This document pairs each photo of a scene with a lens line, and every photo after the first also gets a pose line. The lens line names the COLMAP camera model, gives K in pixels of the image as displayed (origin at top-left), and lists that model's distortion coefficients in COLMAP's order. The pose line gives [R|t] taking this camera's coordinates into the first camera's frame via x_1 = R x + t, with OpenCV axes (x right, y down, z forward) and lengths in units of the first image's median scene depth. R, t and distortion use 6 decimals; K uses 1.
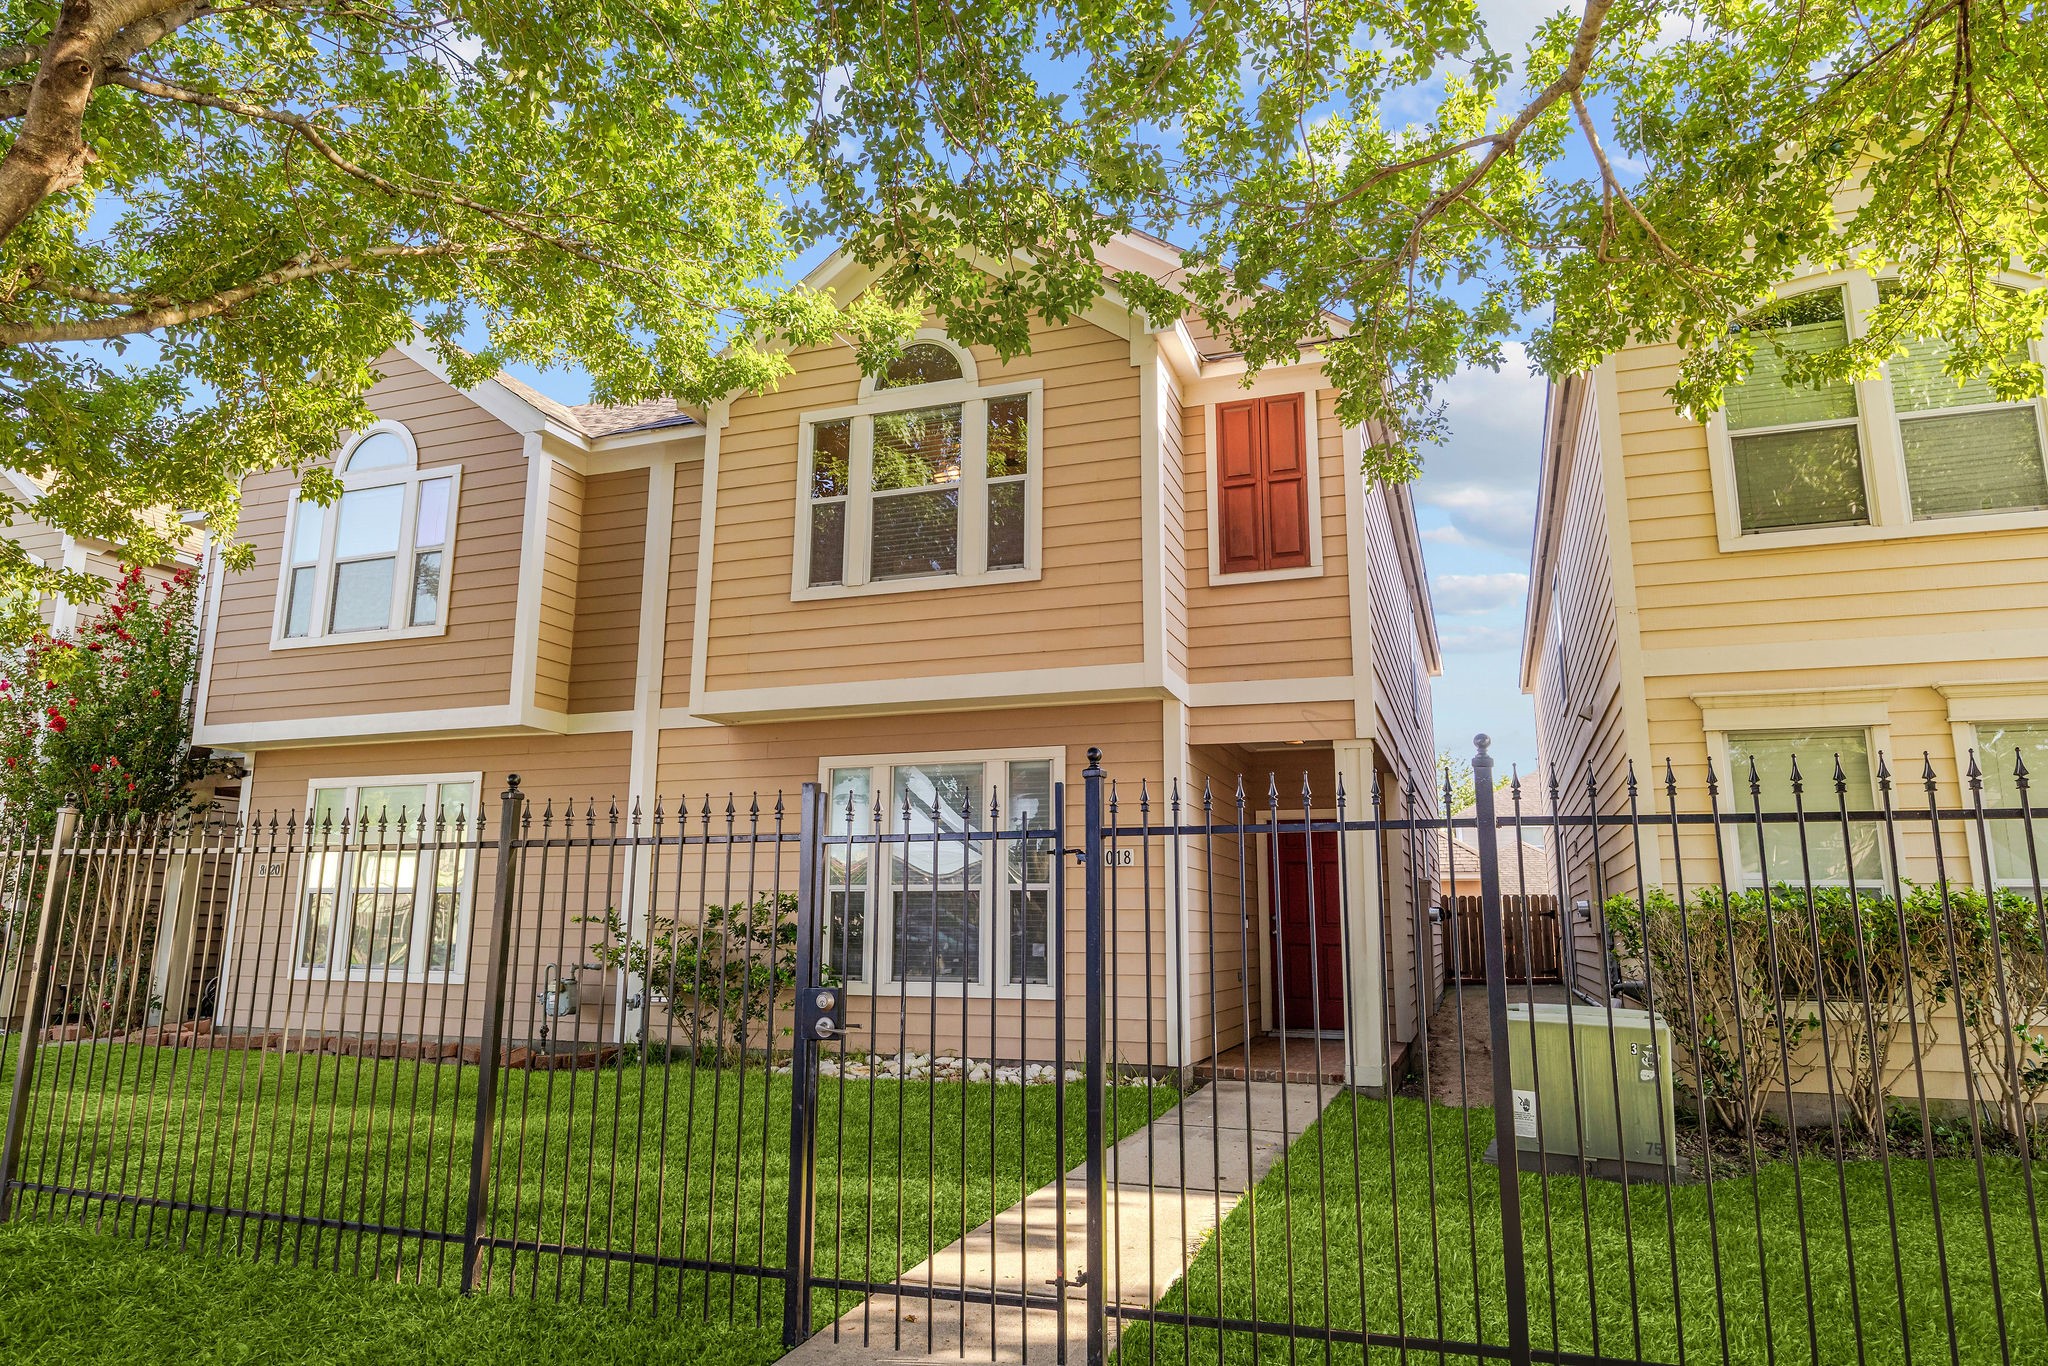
lens RADIAL K [[1296.9, 0, 1024.6], [0, 1296.9, 682.1], [0, 0, 1]] dist [0.040247, -0.000833]
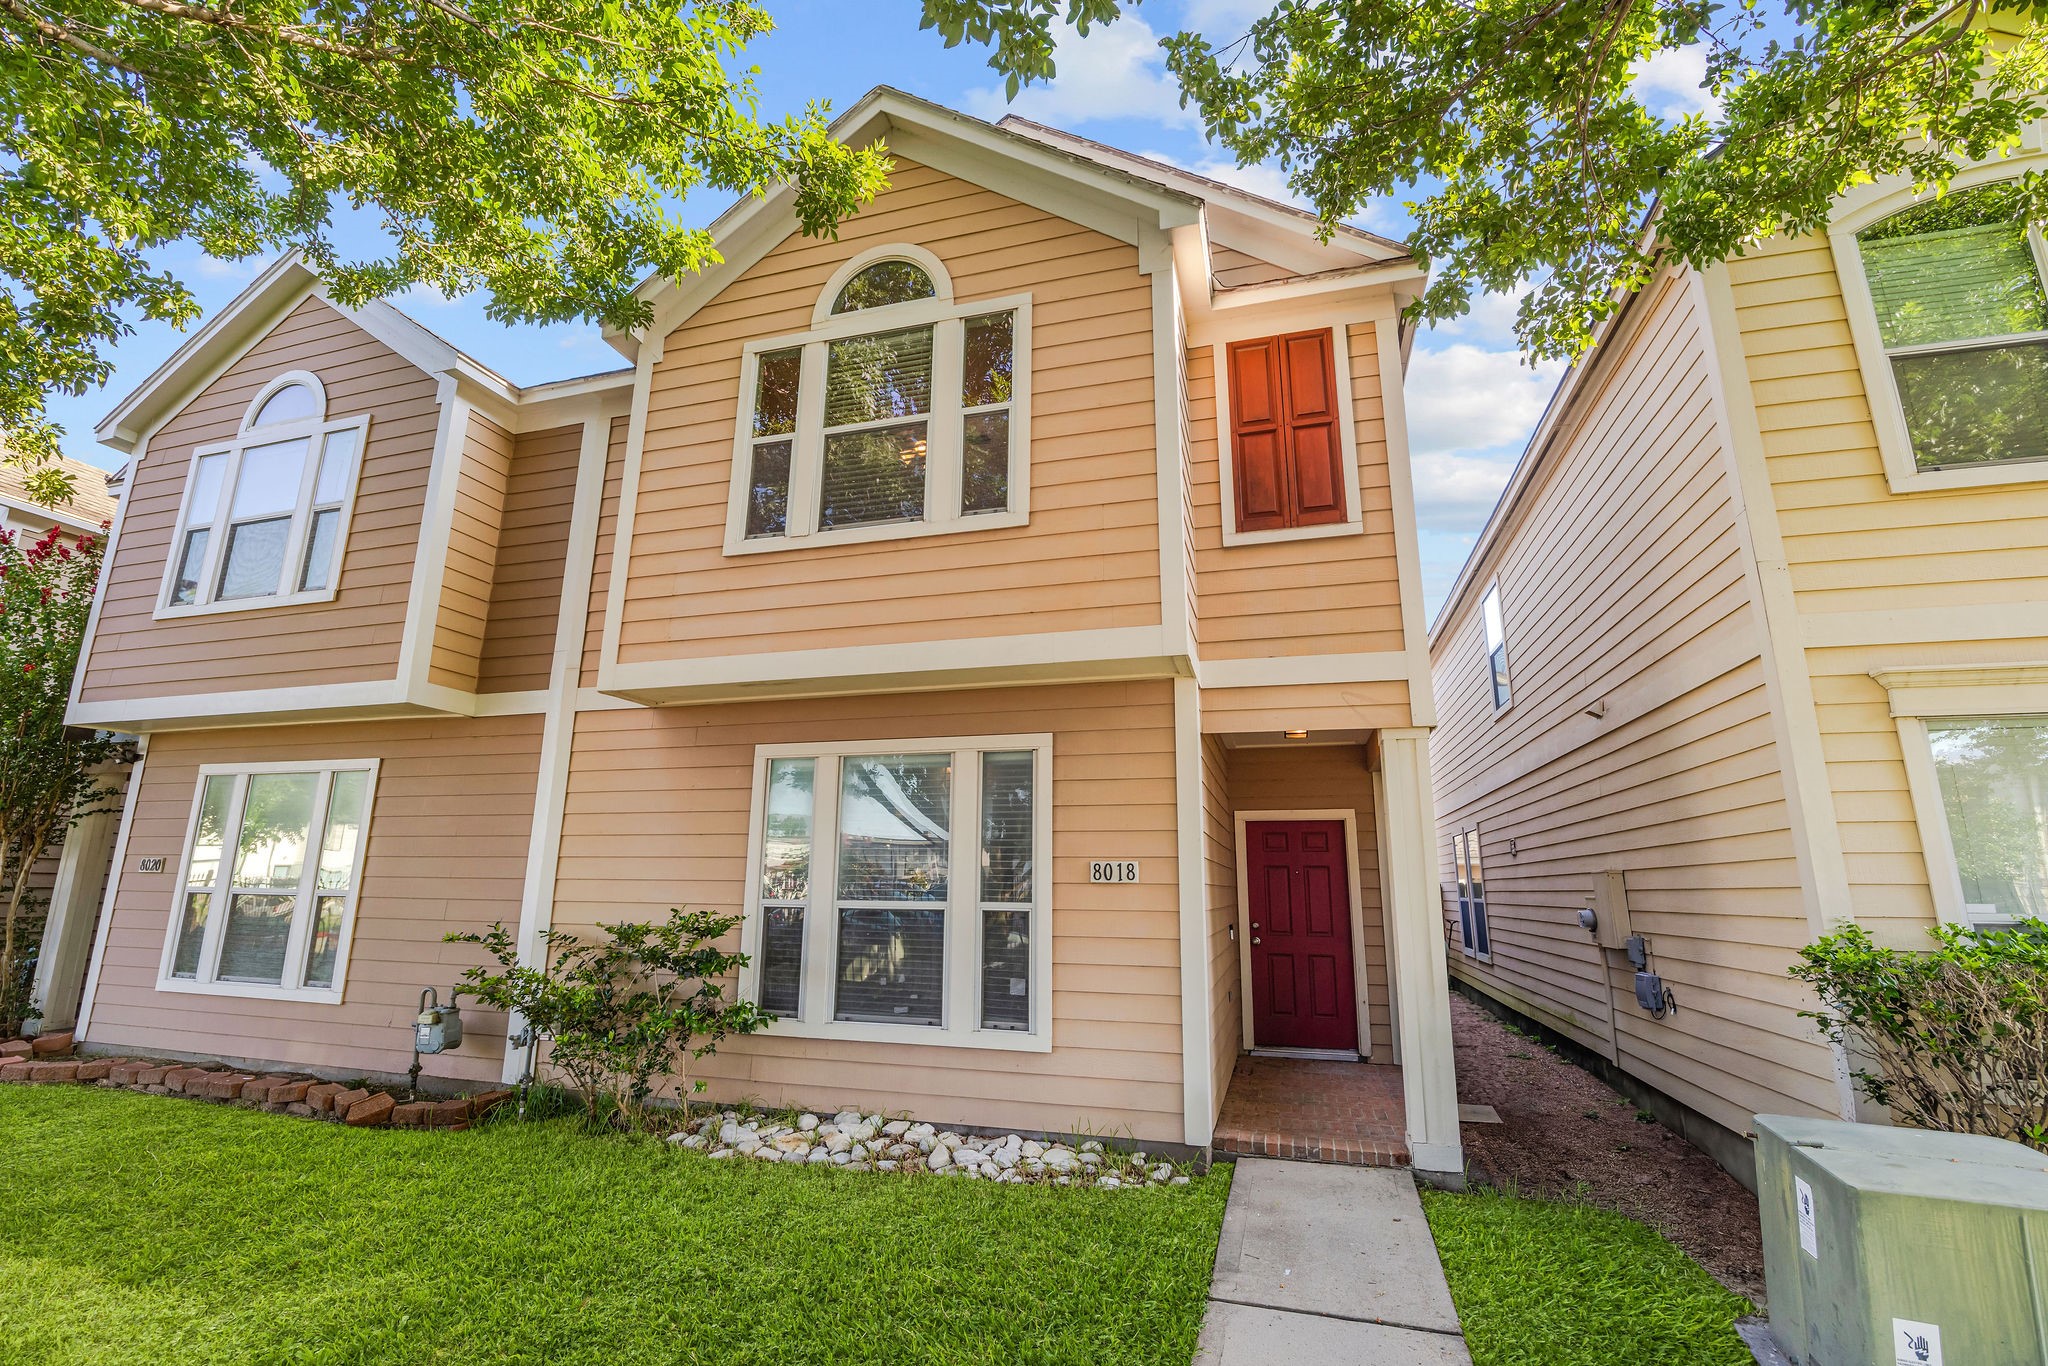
lens RADIAL K [[926.3, 0, 1026.2], [0, 926.3, 680.9], [0, 0, 1]] dist [-0.003537, 0.000288]
pose [[0.997920, 0.017325, 0.062089, -0.021164], [-0.015392, 0.999386, -0.031470, 0.033229], [-0.062596, 0.030449, 0.997574, 0.394867]]
